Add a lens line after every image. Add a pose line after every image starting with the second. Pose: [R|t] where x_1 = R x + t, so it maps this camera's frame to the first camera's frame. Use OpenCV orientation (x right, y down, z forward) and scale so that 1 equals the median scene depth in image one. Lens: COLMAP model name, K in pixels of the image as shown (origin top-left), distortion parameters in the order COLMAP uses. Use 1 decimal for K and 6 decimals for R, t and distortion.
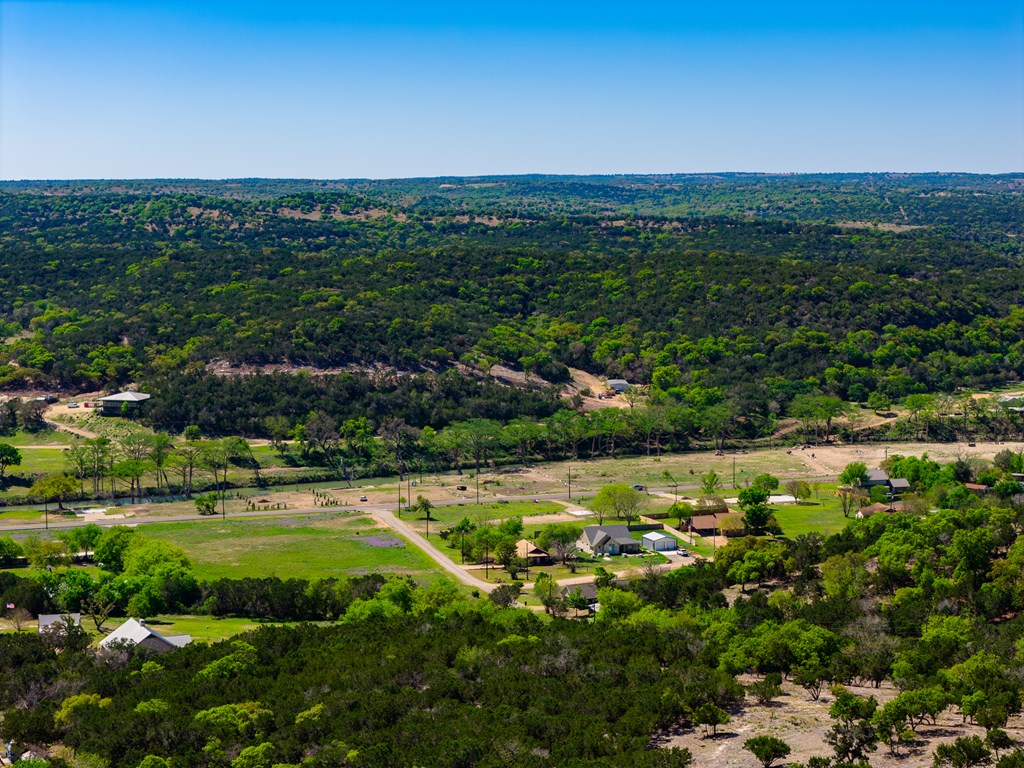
lens RADIAL K [[2071.4, 0, 512.0], [0, 2071.4, 384.0], [0, 0, 1]] dist [-0.266439, 1.619243]
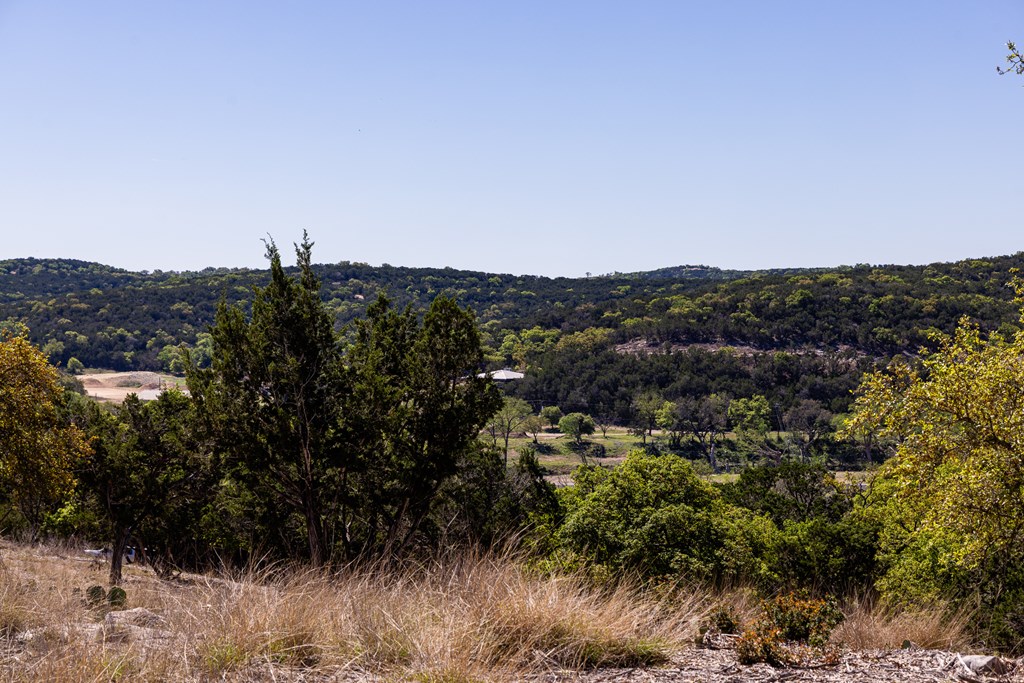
lens RADIAL K [[2036.2, 0, 512.0], [0, 2036.2, 341.5], [0, 0, 1]] dist [0.054259, 0.026299]
pose [[0.920688, 0.012869, -0.390087, 0.110747], [-0.045802, 0.996113, -0.075239, 0.048561], [0.387602, 0.087138, 0.917699, 0.282105]]
